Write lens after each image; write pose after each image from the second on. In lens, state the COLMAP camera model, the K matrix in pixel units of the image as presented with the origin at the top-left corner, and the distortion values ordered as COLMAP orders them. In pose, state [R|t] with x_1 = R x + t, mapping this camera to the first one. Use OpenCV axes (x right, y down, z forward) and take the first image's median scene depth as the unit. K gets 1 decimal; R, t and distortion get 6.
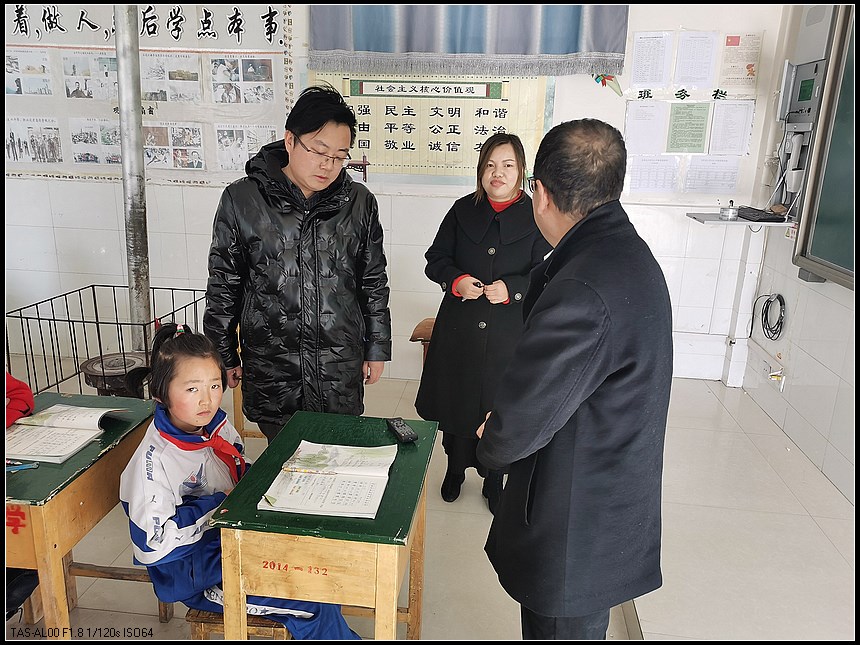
lens RADIAL K [[684.9, 0, 430.5], [0, 684.9, 328.0], [0, 0, 1]] dist [0.041364, -0.031630]
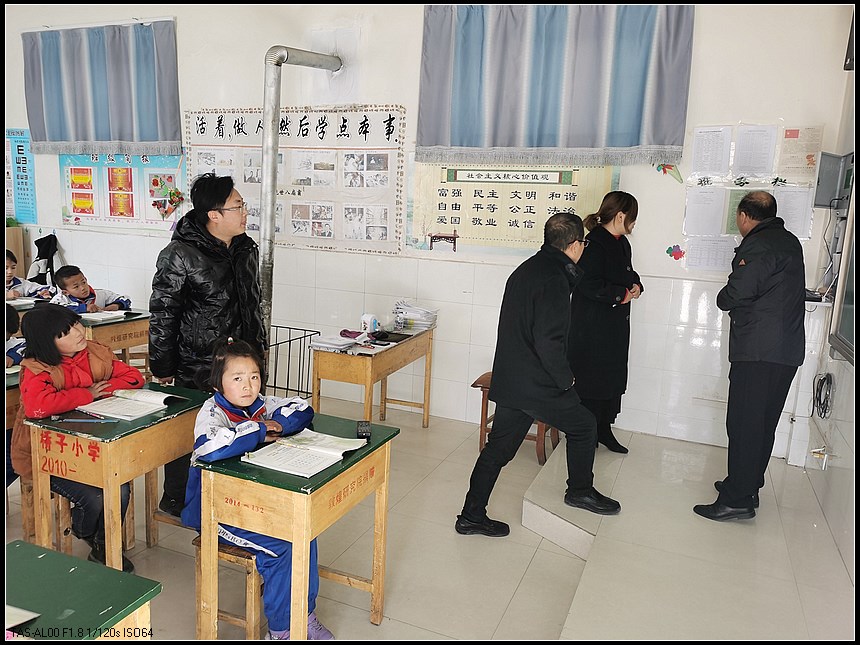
lens RADIAL K [[654.0, 0, 429.3], [0, 654.0, 320.3], [0, 0, 1]] dist [0.024196, -0.000872]
pose [[0.960905, 0.061764, -0.269901, 0.183161], [-0.092948, 0.990191, -0.104320, 0.028711], [0.260810, 0.125328, 0.957220, -0.084420]]
